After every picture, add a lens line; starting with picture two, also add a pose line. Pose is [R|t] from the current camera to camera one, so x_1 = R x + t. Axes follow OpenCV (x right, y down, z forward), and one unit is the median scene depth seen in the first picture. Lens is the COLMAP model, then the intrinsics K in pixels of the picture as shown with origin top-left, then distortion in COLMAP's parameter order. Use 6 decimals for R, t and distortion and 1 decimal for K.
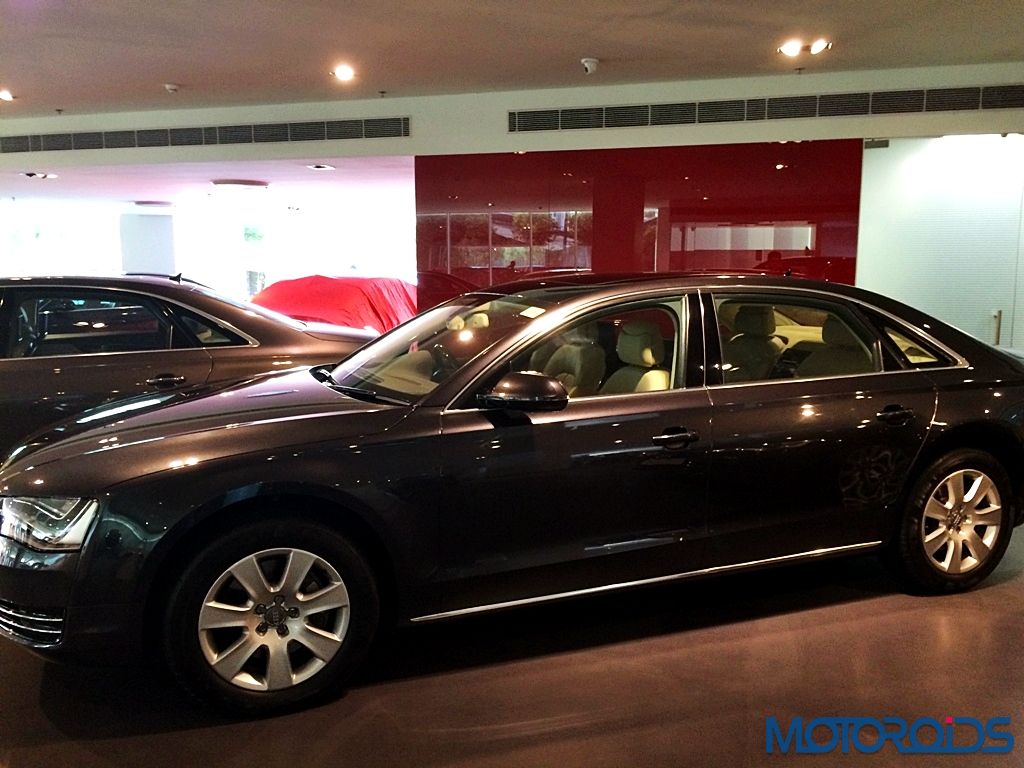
lens RADIAL K [[868.1, 0, 510.6], [0, 868.1, 387.0], [0, 0, 1]] dist [0.008196, -0.020793]
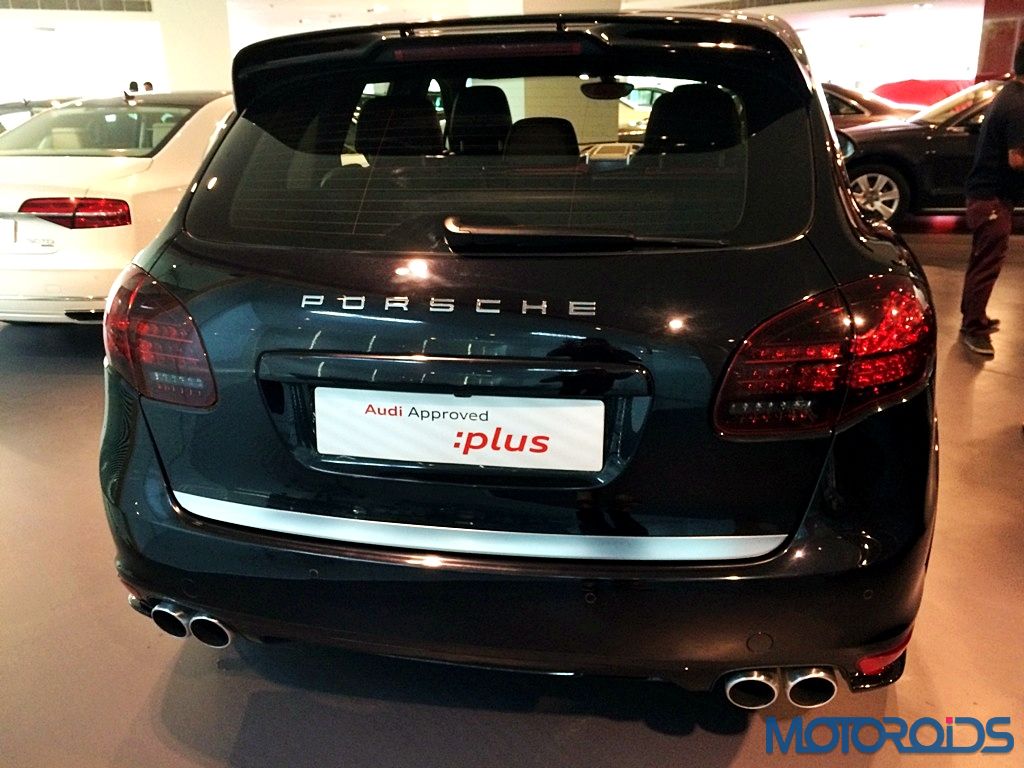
lens RADIAL K [[868.1, 0, 506.7], [0, 868.1, 379.6], [0, 0, 1]] dist [0.008196, -0.020793]
pose [[0.796529, 0.157389, -0.583755, 0.524824], [-0.035472, 0.976025, 0.214750, 0.264585], [0.603558, -0.150348, 0.783015, -2.001241]]
